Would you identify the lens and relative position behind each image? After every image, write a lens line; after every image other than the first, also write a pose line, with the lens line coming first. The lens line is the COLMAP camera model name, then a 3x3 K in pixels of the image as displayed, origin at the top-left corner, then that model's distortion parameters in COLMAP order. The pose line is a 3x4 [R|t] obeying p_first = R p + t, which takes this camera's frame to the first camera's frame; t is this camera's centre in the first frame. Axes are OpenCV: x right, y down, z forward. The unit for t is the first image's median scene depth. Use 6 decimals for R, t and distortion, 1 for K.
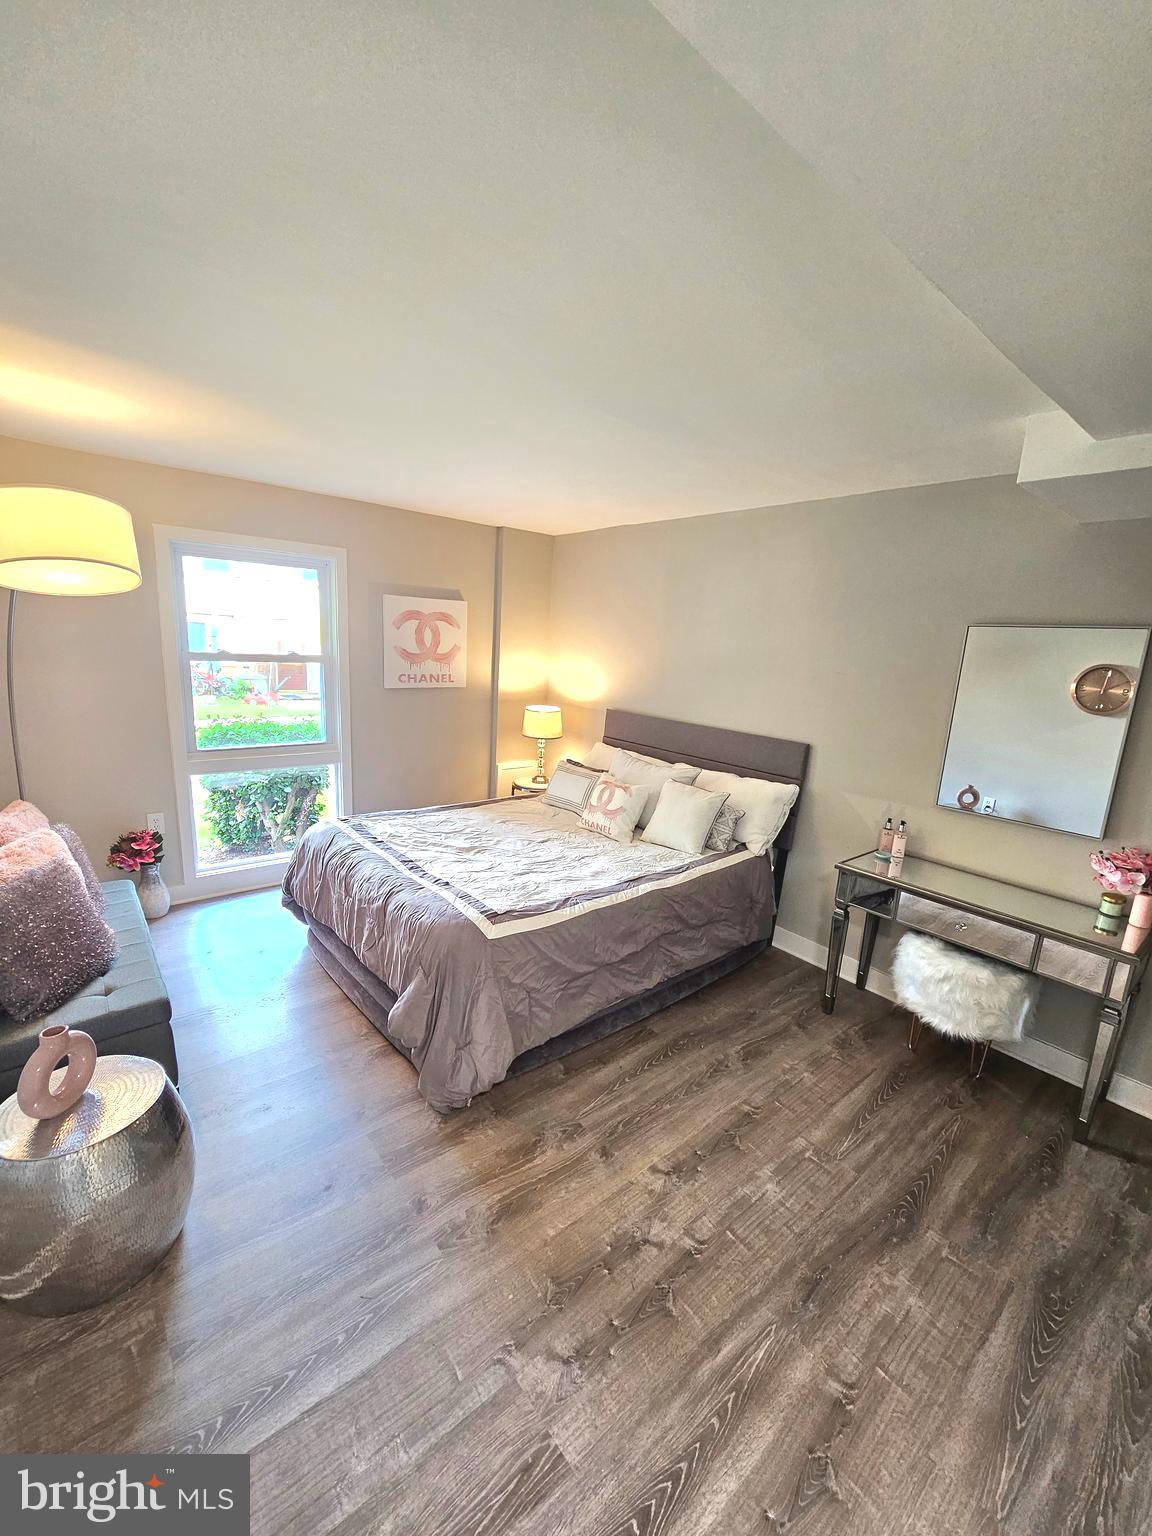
lens RADIAL K [[632.0, 0, 581.0], [0, 632.0, 768.3], [0, 0, 1]] dist [0.001642, -0.000918]
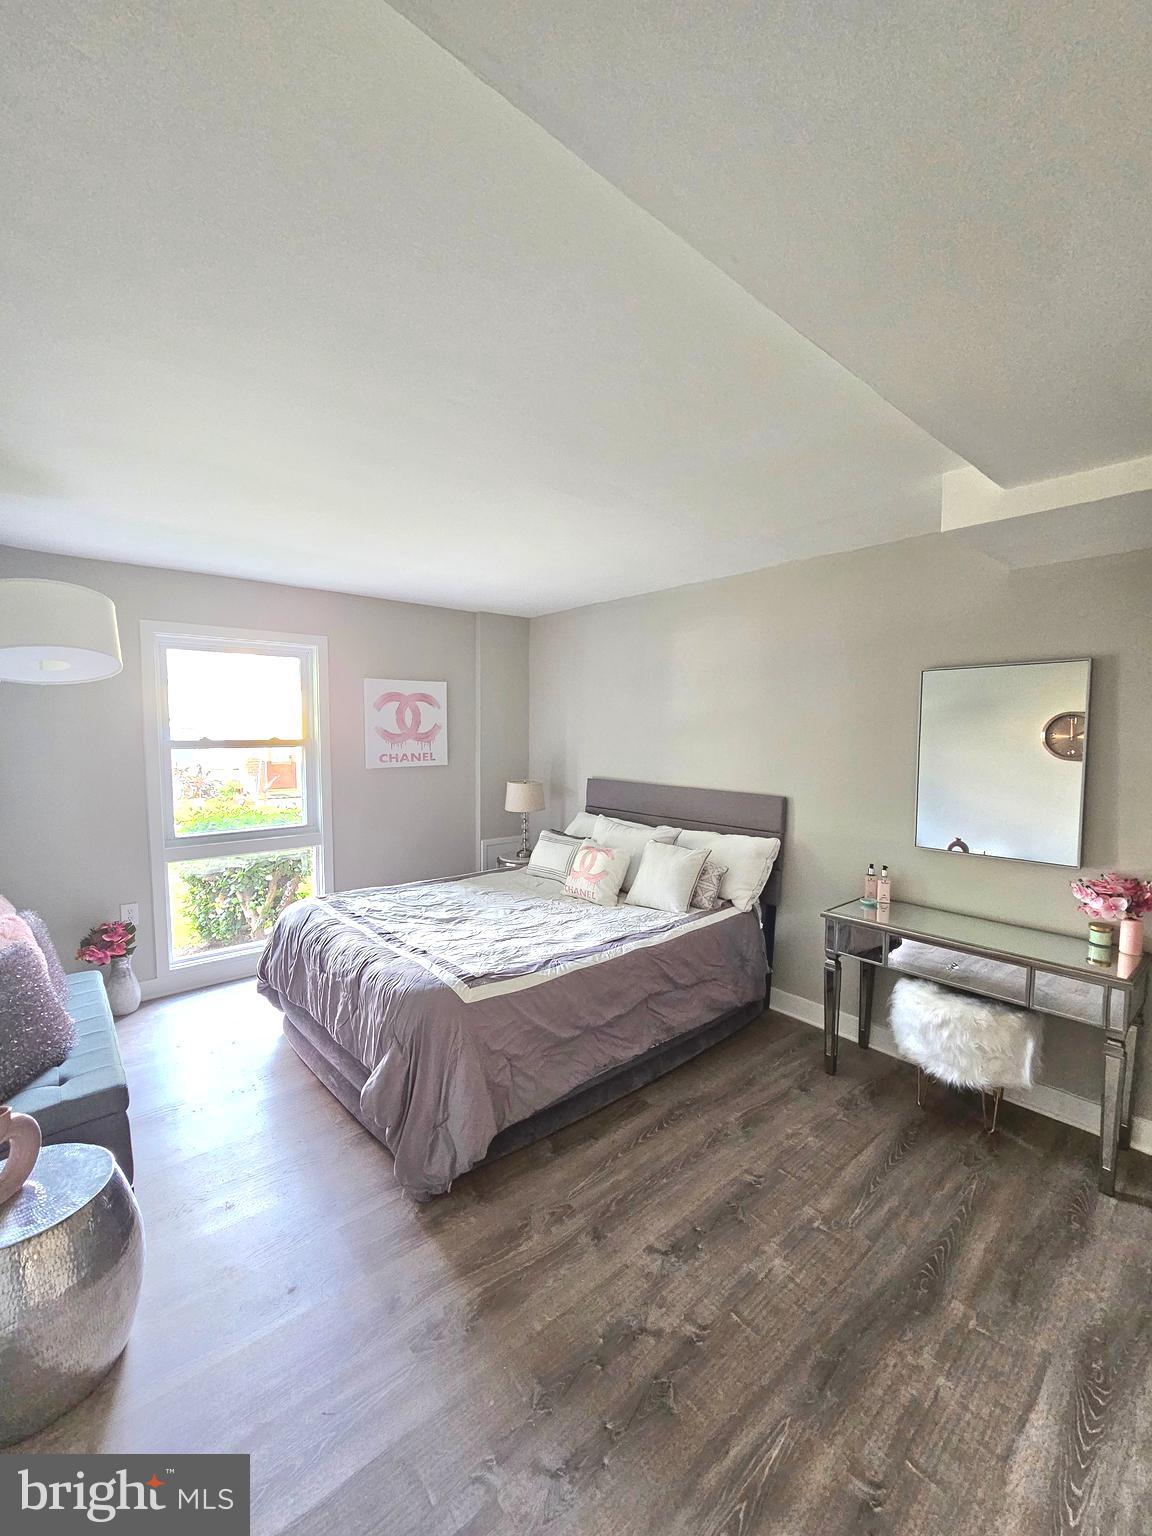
lens RADIAL K [[632.0, 0, 577.2], [0, 632.0, 760.2], [0, 0, 1]] dist [0.001642, -0.000918]
pose [[0.998502, -0.052852, 0.014155, 0.028086], [0.054319, 0.988603, -0.140402, 0.045056], [-0.006574, 0.140961, 0.989993, -0.007795]]
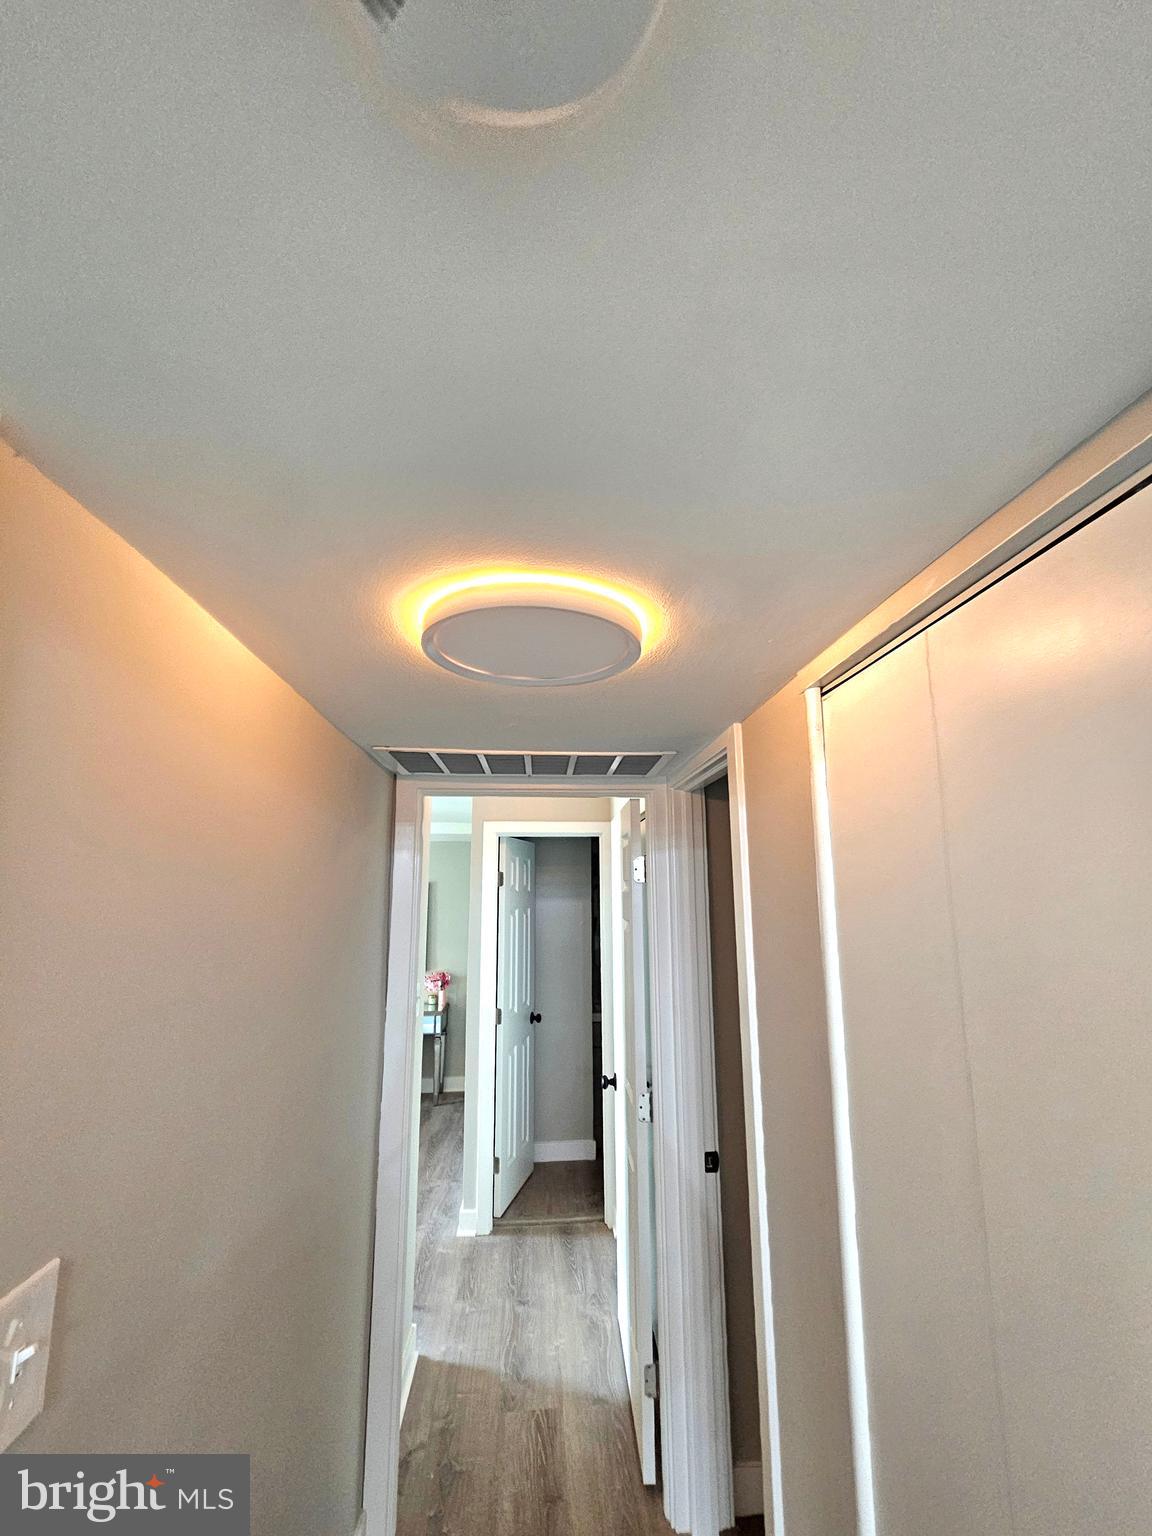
lens RADIAL K [[632.0, 0, 574.6], [0, 632.0, 771.8], [0, 0, 1]] dist [0.001642, -0.000918]
pose [[0.593863, 0.086980, 0.799851, -0.874075], [0.203083, 0.945743, -0.253627, 0.124221], [-0.778514, 0.313056, 0.543978, -1.042532]]
